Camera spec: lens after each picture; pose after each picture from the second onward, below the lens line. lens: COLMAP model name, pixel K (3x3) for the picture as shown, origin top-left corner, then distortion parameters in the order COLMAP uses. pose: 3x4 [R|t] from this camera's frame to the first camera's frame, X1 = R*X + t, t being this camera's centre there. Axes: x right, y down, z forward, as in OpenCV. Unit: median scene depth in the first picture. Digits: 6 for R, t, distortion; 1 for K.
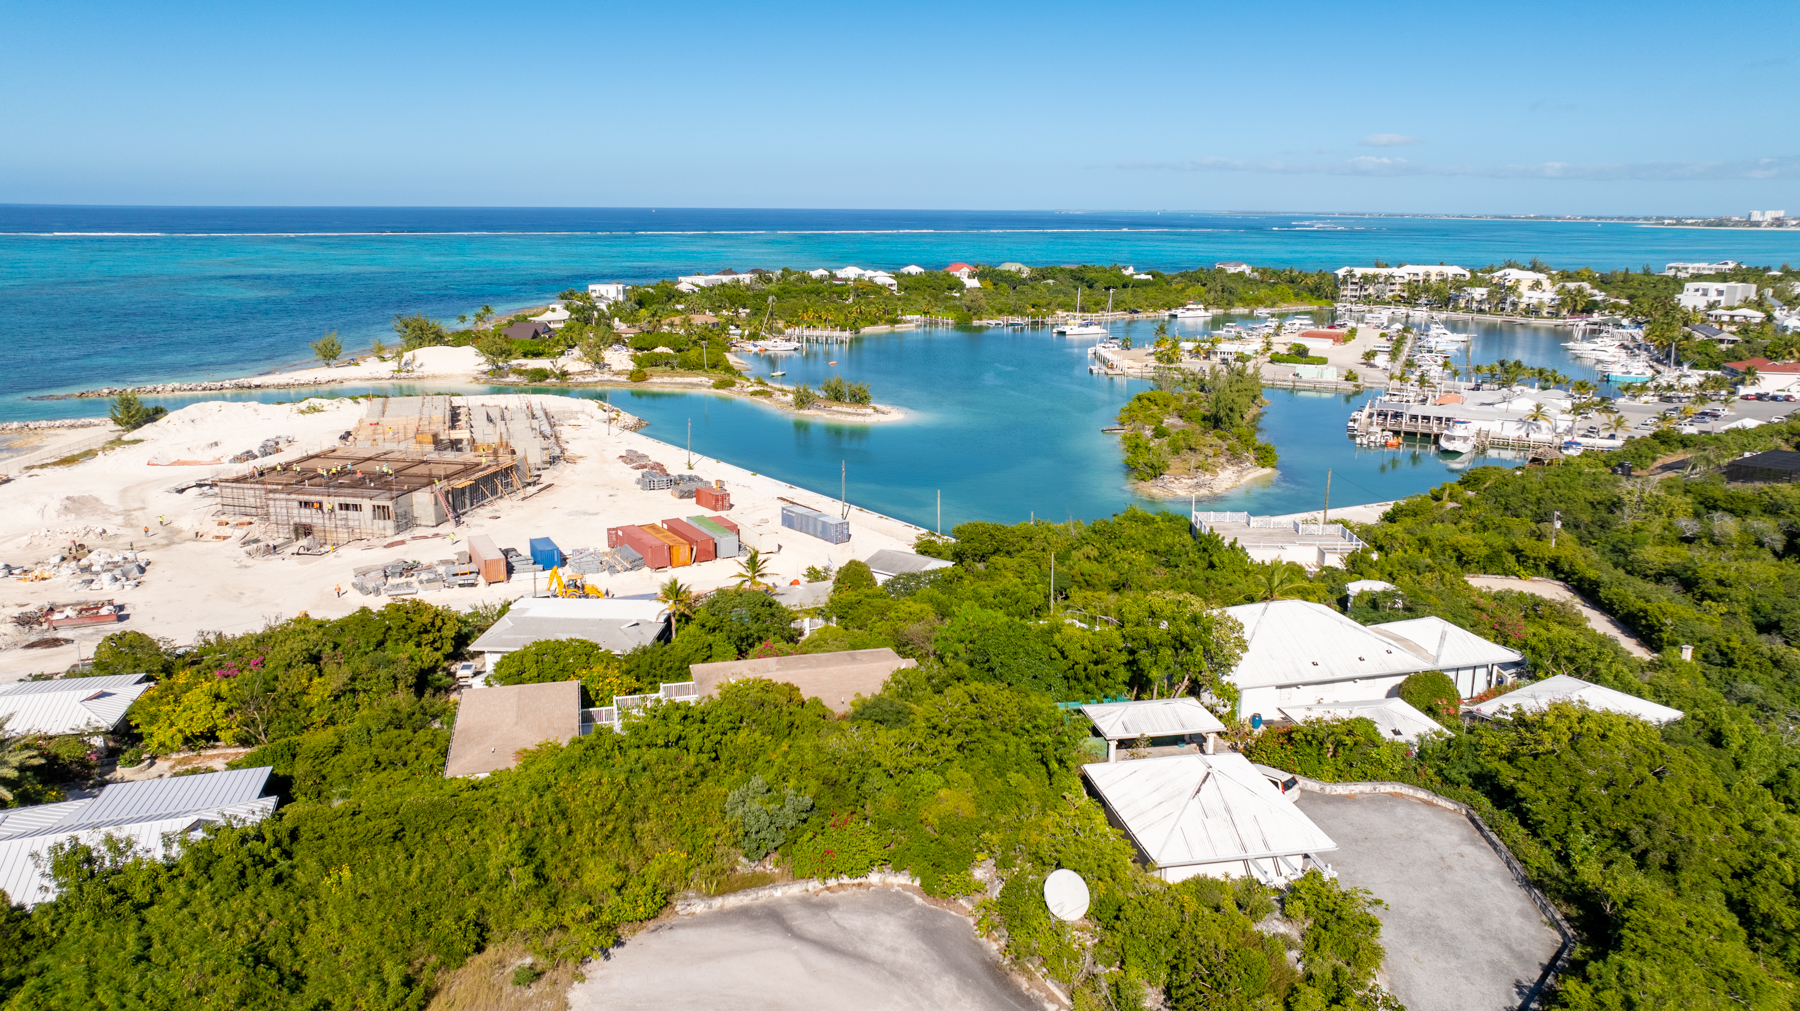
lens RADIAL K [[1263.4, 0, 908.2], [0, 1263.4, 500.0], [0, 0, 1]] dist [-0.015246, -0.005085]
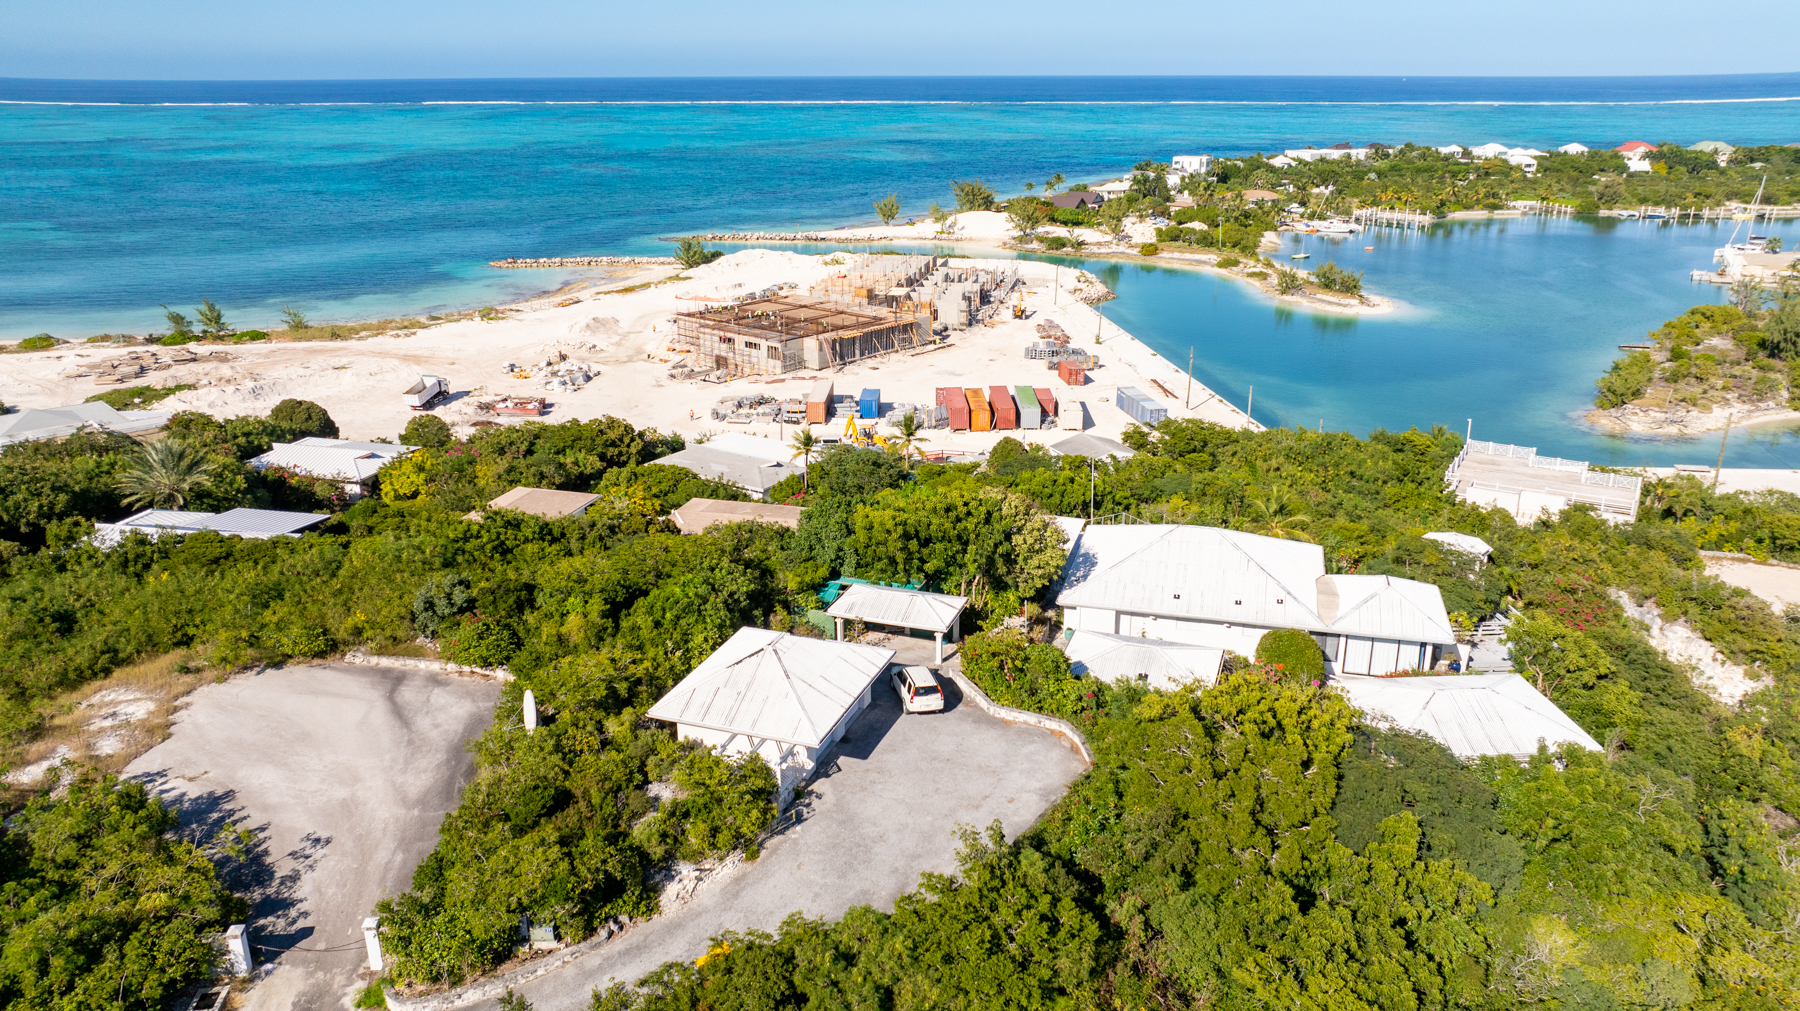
lens RADIAL K [[1263.4, 0, 908.2], [0, 1263.4, 500.0], [0, 0, 1]] dist [-0.015246, -0.005085]
pose [[0.863662, 0.152190, -0.480548, 0.181720], [-0.105041, 0.986742, 0.123719, -0.009062], [0.493006, -0.056374, 0.868198, 0.040941]]
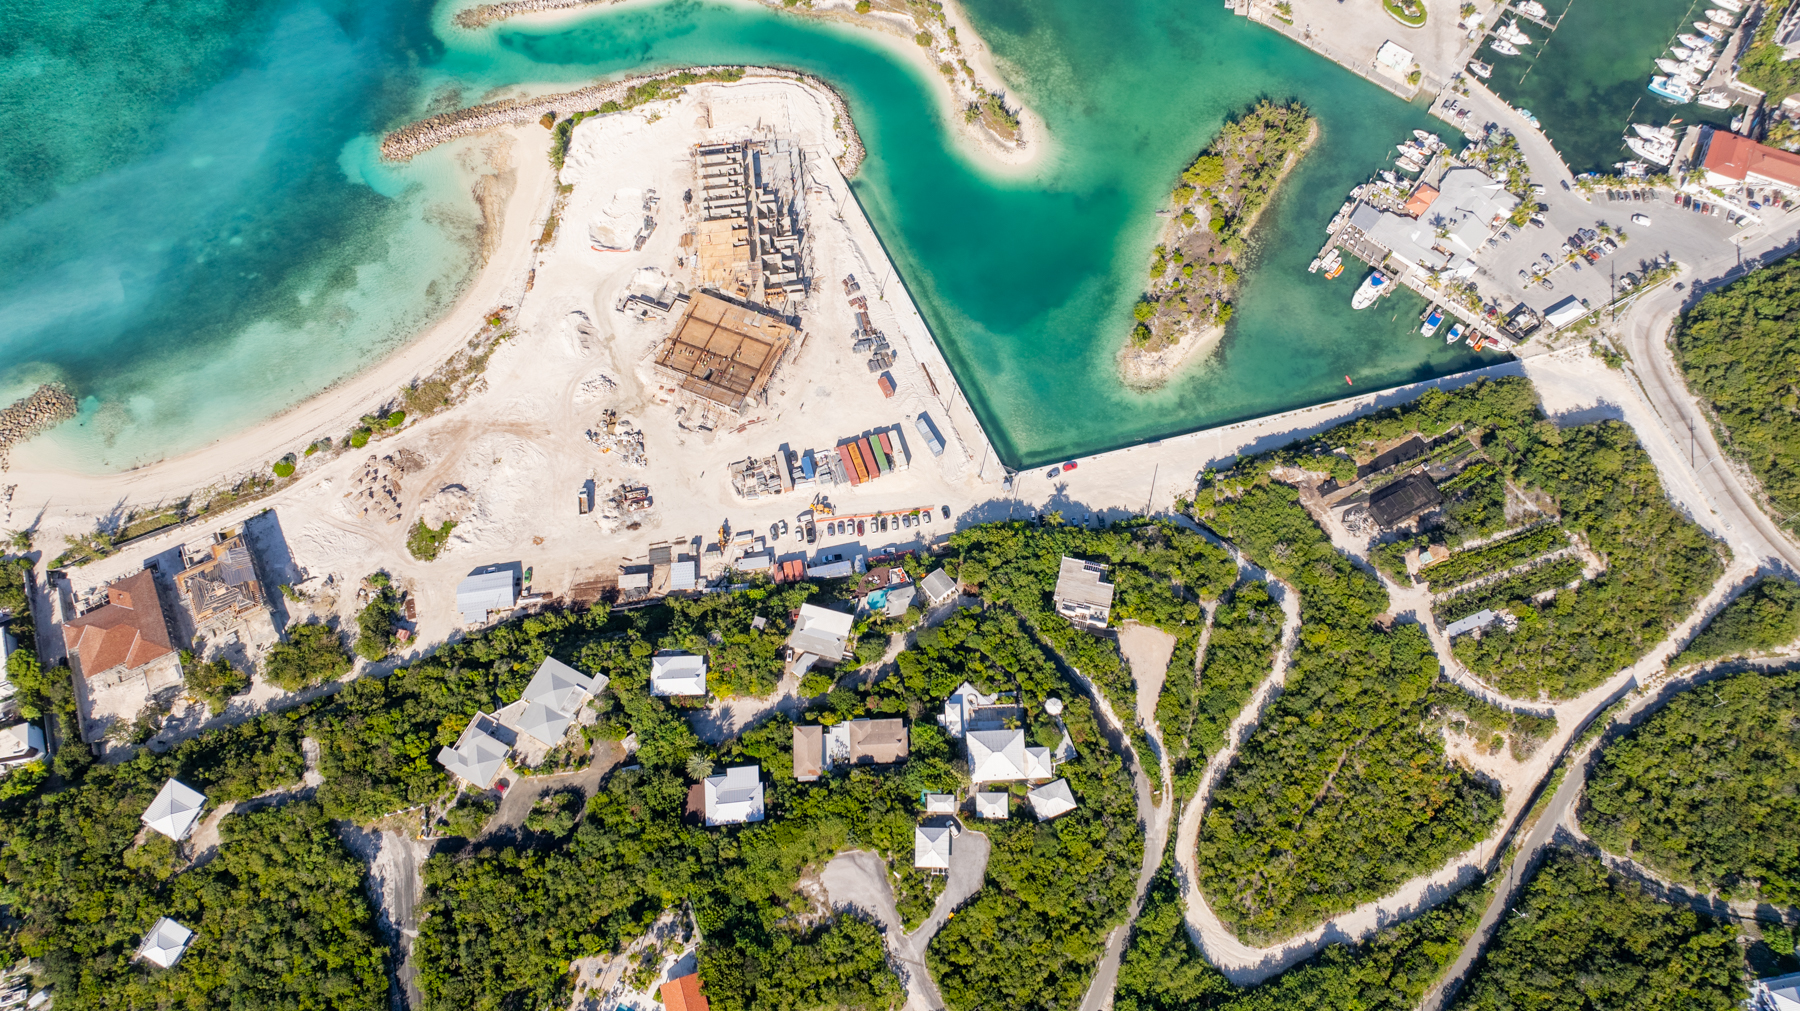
lens RADIAL K [[1250.3, 0, 910.1], [0, 1250.3, 506.4], [0, 0, 1]] dist [0.032646, -0.001007]
pose [[0.976780, 0.187589, -0.103498, 0.097428], [-0.035989, 0.619878, 0.783873, -1.127876], [0.211203, -0.761946, 0.612235, -0.278703]]
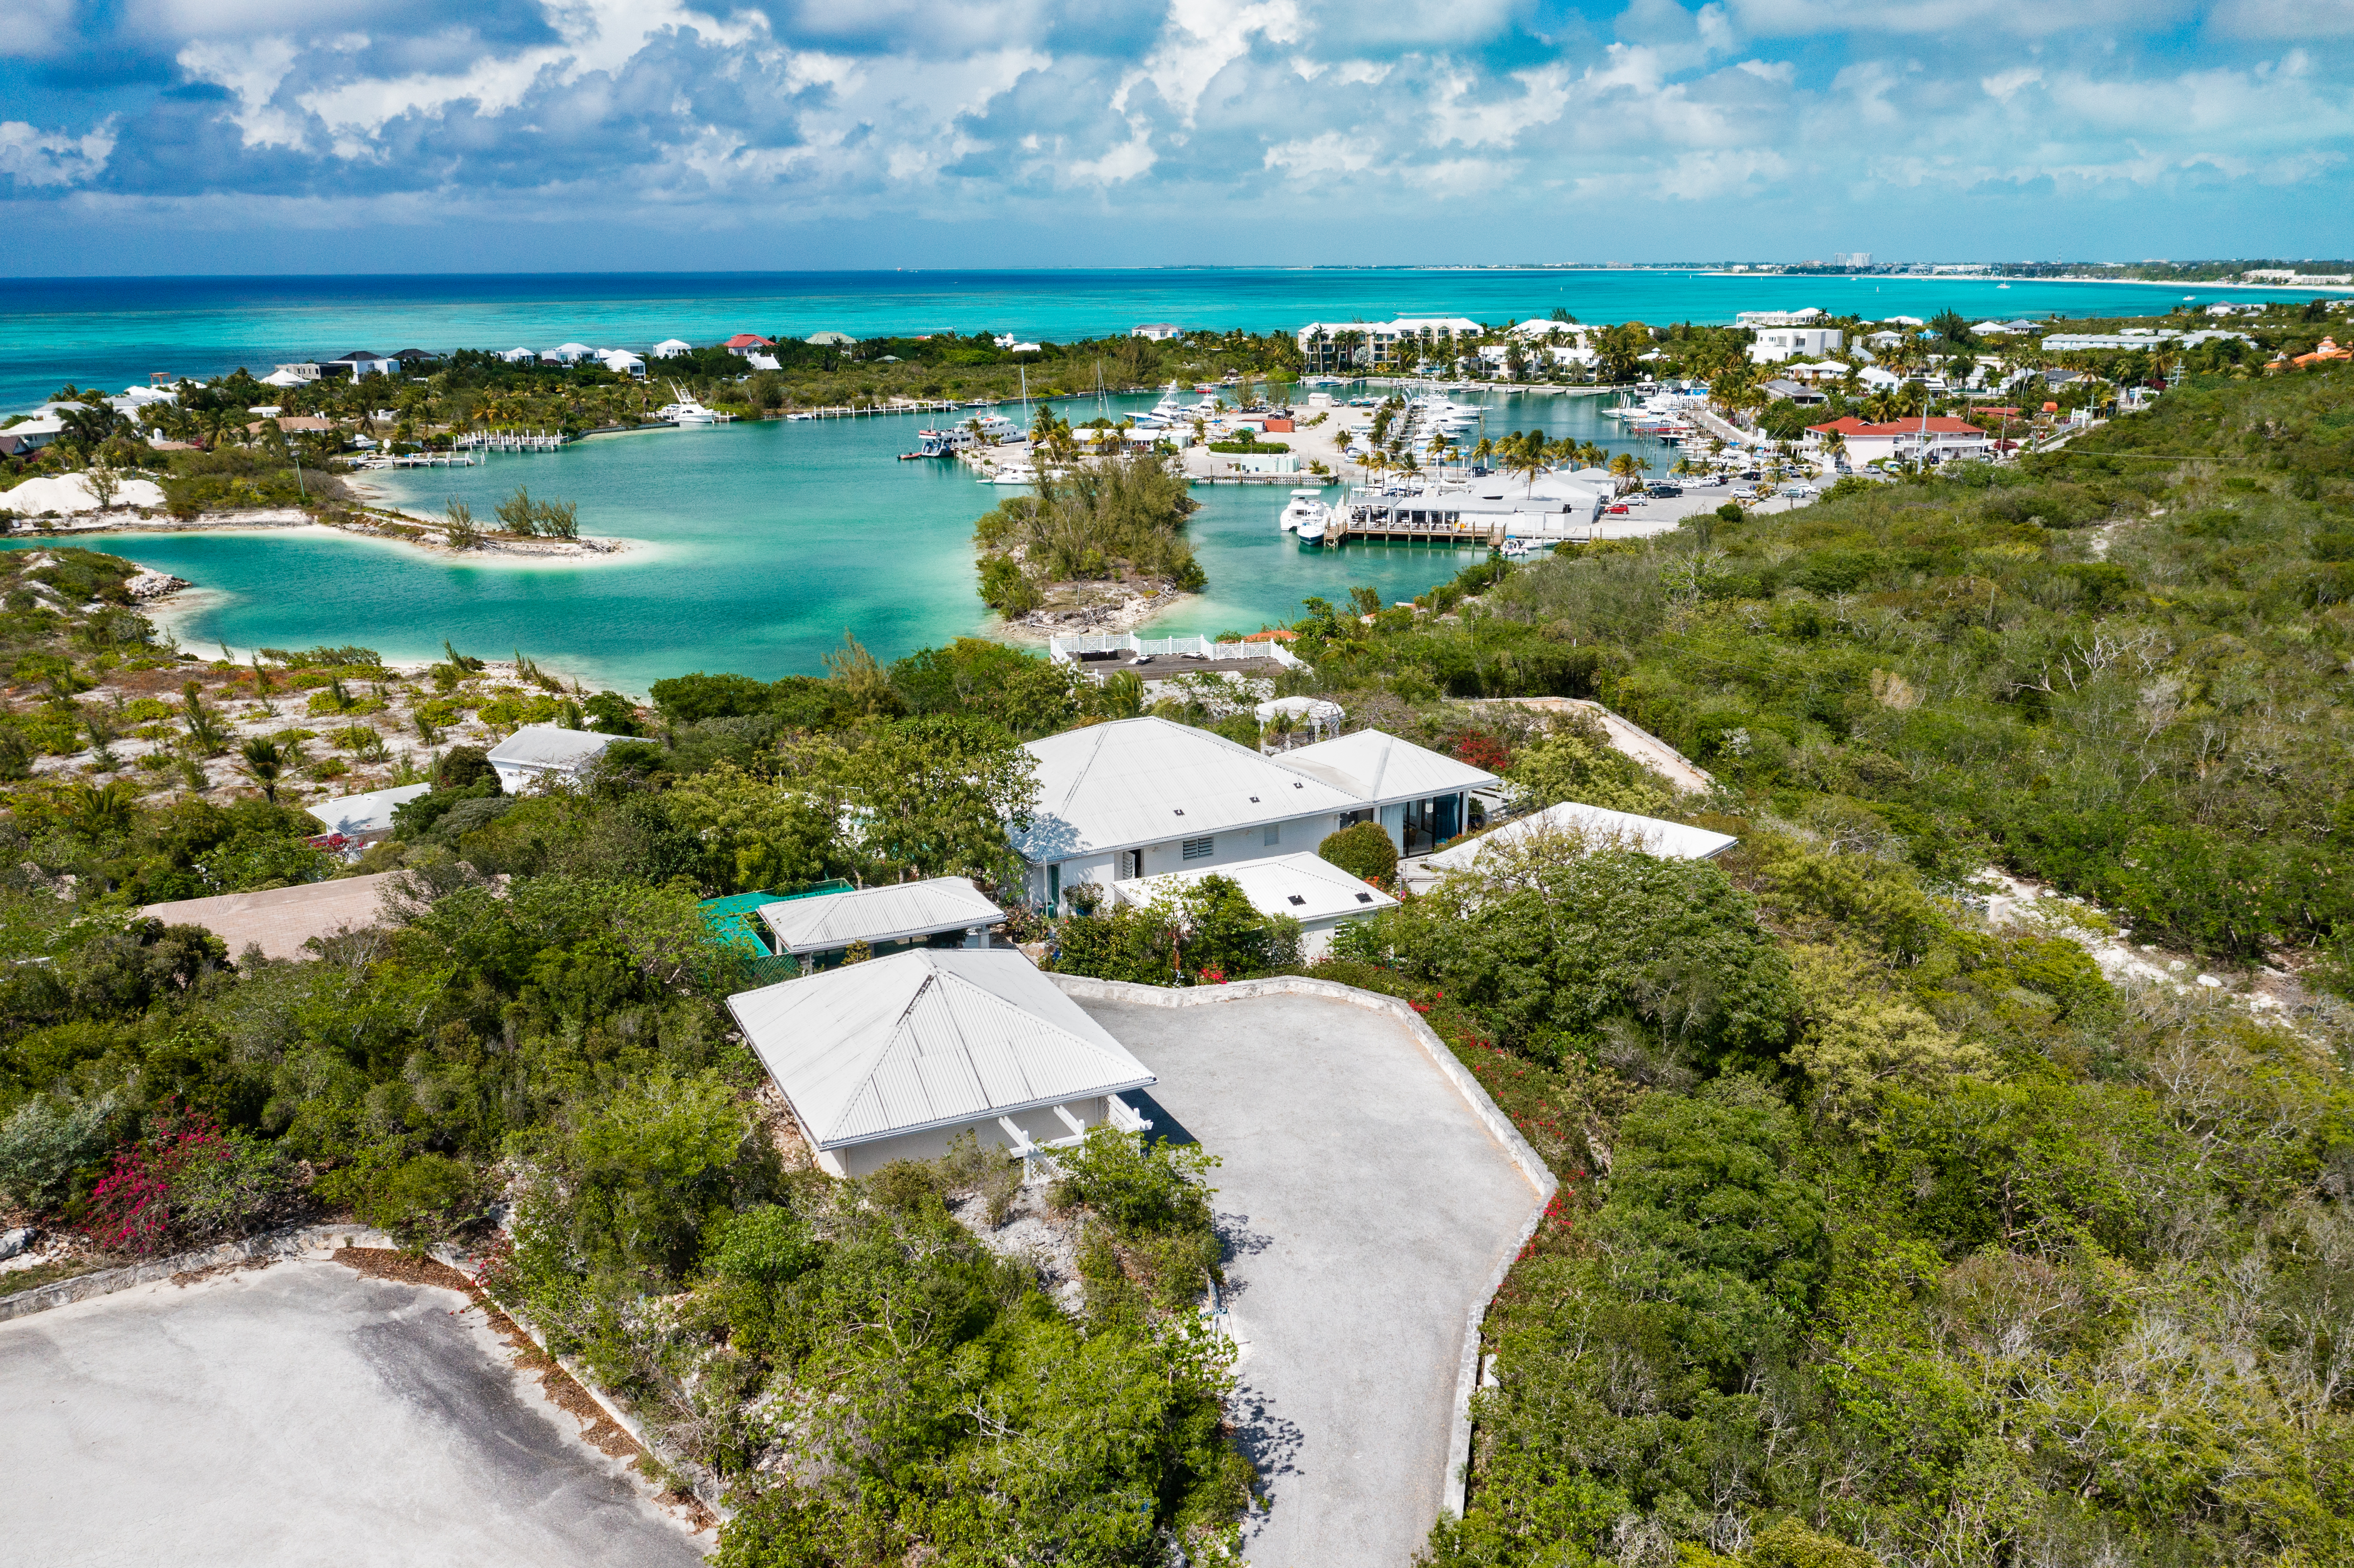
lens RADIAL K [[1865.3, 0, 1168.1], [0, 1865.3, 790.0], [0, 0, 1]] dist [-0.013680, 0.002262]
pose [[0.969742, -0.079724, 0.230746, 0.035359], [0.068806, 0.996113, 0.054994, 0.021936], [-0.234233, -0.037453, 0.971459, 0.042616]]
